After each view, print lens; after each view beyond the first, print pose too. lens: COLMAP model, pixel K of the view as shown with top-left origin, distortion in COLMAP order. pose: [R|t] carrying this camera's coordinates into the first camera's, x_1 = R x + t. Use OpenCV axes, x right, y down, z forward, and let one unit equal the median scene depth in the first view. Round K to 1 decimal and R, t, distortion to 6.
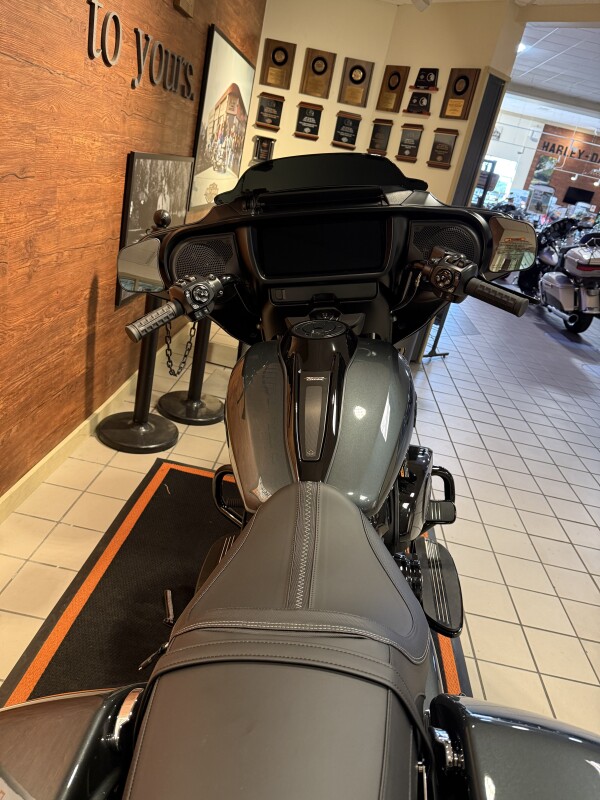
lens RADIAL K [[573.7, 0, 300.0], [0, 573.7, 400.0], [0, 0, 1]] dist [-0.005812, 0.001302]
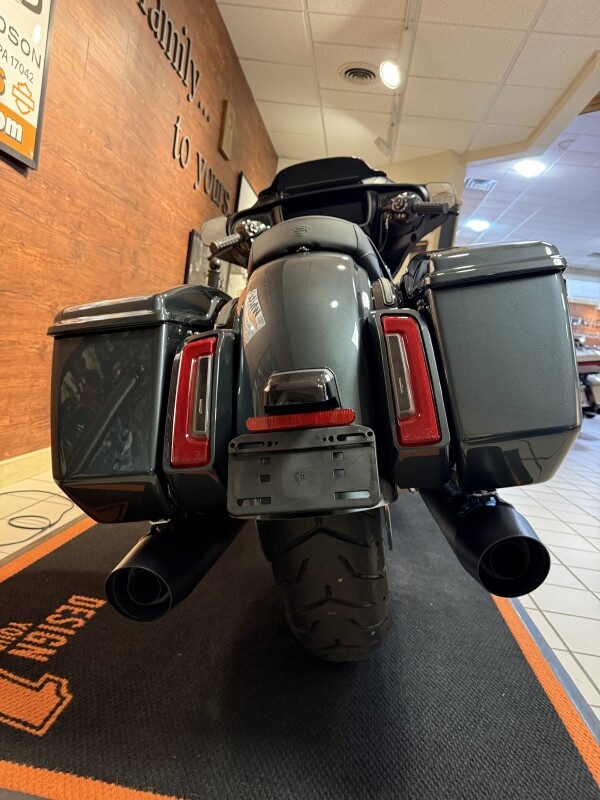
lens RADIAL K [[573.7, 0, 300.0], [0, 573.7, 400.0], [0, 0, 1]] dist [-0.005812, 0.001302]
pose [[0.997169, -0.072081, -0.021407, -0.024218], [0.061711, 0.947175, -0.314725, 0.469273], [0.042962, 0.312513, 0.948941, -0.238540]]
